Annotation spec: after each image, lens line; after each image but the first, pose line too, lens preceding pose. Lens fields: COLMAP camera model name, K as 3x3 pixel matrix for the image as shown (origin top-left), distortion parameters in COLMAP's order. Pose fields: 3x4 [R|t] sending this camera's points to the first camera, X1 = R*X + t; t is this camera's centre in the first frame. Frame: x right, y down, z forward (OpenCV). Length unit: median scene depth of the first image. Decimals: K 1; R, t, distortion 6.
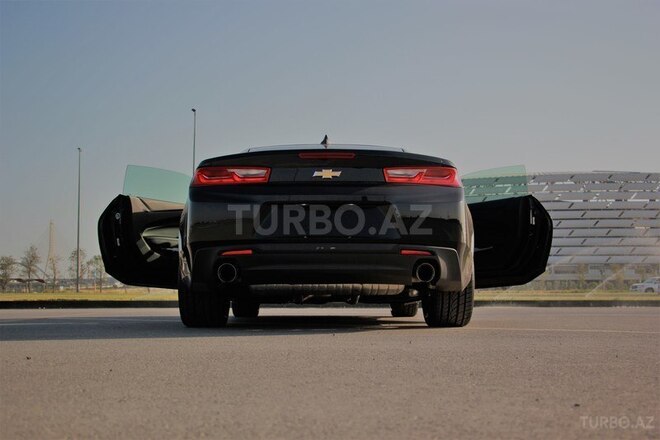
lens RADIAL K [[815.6, 0, 327.0], [0, 815.6, 217.5], [0, 0, 1]] dist [0.043997, 0.000000]
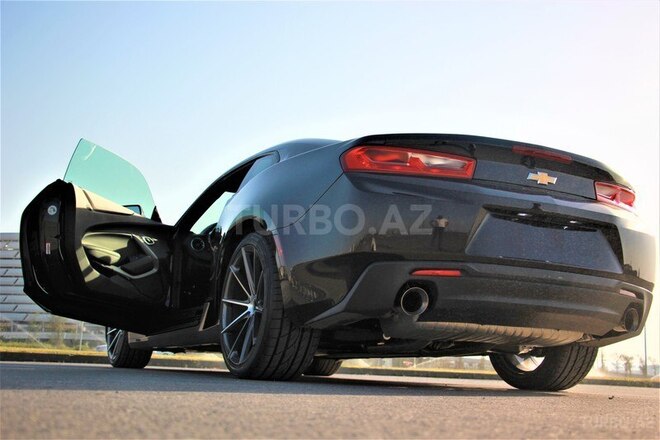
lens RADIAL K [[815.6, 0, 334.7], [0, 815.6, 225.4], [0, 0, 1]] dist [0.043997, 0.000000]
pose [[0.895695, 0.115681, 0.429358, -0.336393], [-0.087364, 0.992530, -0.085161, 0.048036], [-0.436002, 0.038767, 0.899110, 0.286363]]
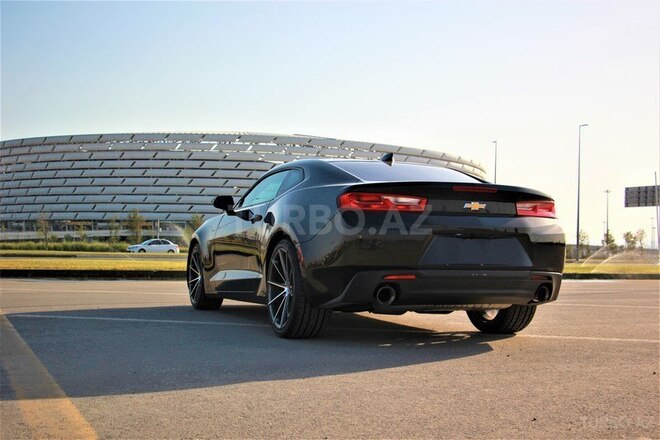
lens RADIAL K [[815.6, 0, 335.3], [0, 815.6, 220.5], [0, 0, 1]] dist [0.043997, 0.000000]
pose [[0.930518, 0.031161, 0.364918, -0.399691], [-0.052543, 0.997425, 0.048811, -0.053985], [-0.362457, -0.064594, 0.929759, 0.029694]]
